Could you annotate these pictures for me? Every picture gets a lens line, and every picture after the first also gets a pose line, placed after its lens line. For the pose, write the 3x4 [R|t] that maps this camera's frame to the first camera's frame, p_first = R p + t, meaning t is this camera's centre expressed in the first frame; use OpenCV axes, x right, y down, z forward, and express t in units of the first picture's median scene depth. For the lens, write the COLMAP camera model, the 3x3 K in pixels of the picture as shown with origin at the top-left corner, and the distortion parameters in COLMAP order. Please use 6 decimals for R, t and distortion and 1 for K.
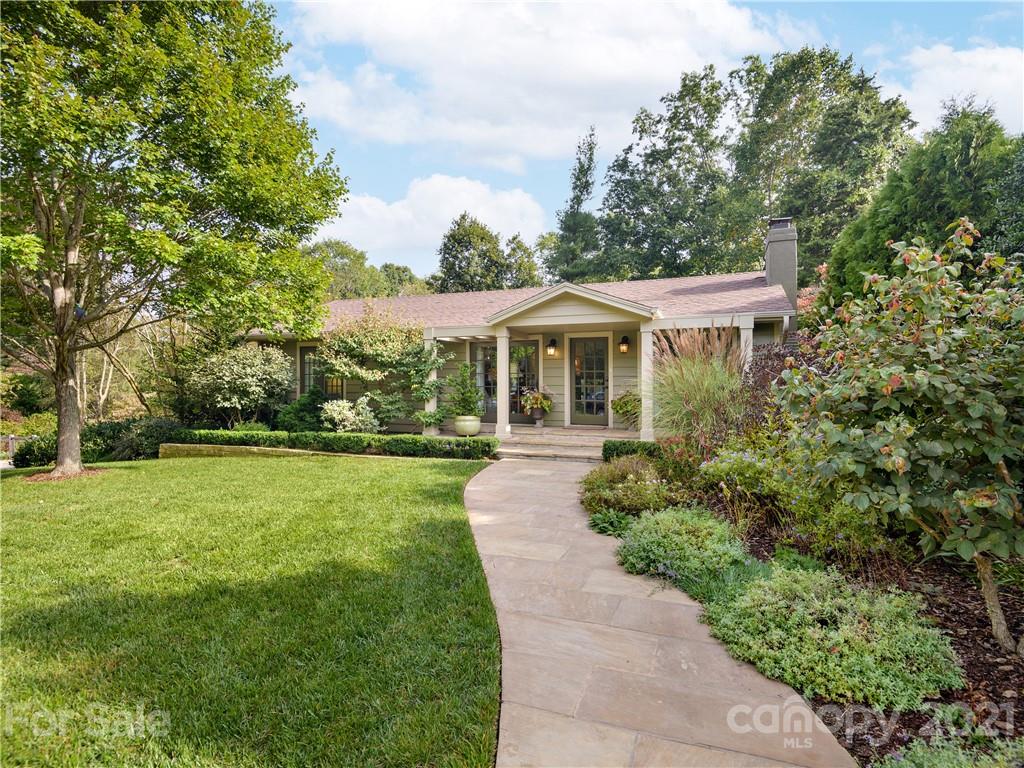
lens RADIAL K [[598.1, 0, 512.0], [0, 598.1, 384.0], [0, 0, 1]] dist [0.002160, 0.000183]
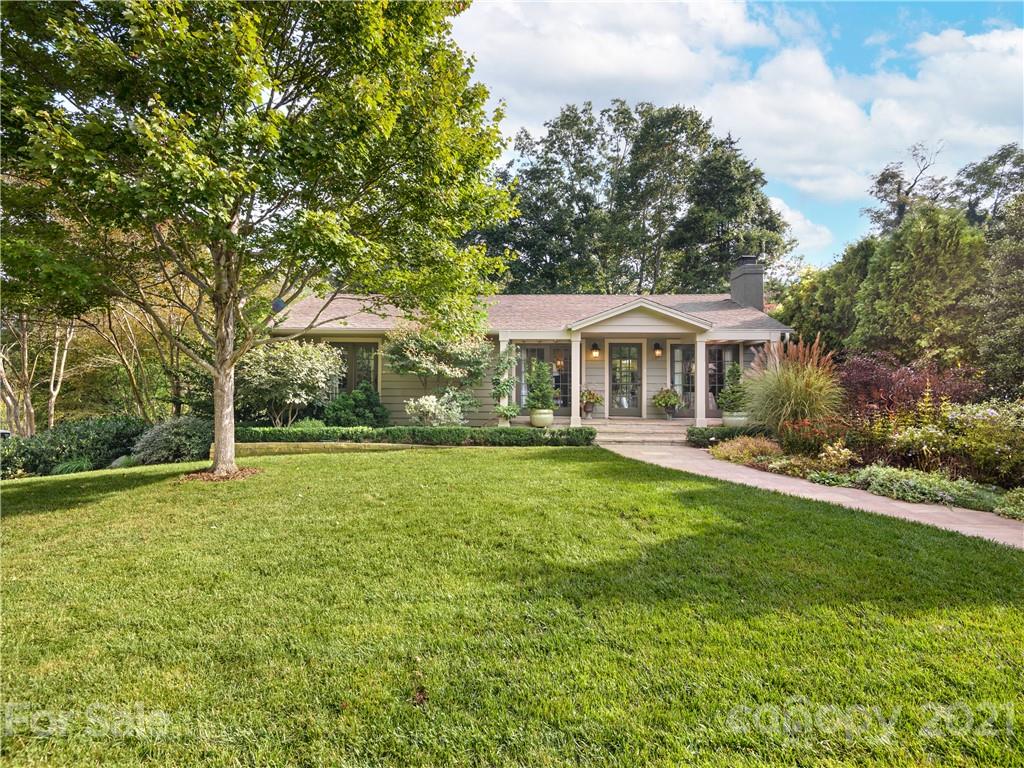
lens RADIAL K [[598.1, 0, 512.0], [0, 598.1, 384.0], [0, 0, 1]] dist [0.002160, 0.000183]
pose [[0.934884, 0.004762, 0.354922, -0.501753], [-0.006788, 0.999967, 0.004463, 0.000333], [-0.354889, -0.006581, 0.934885, -0.036602]]
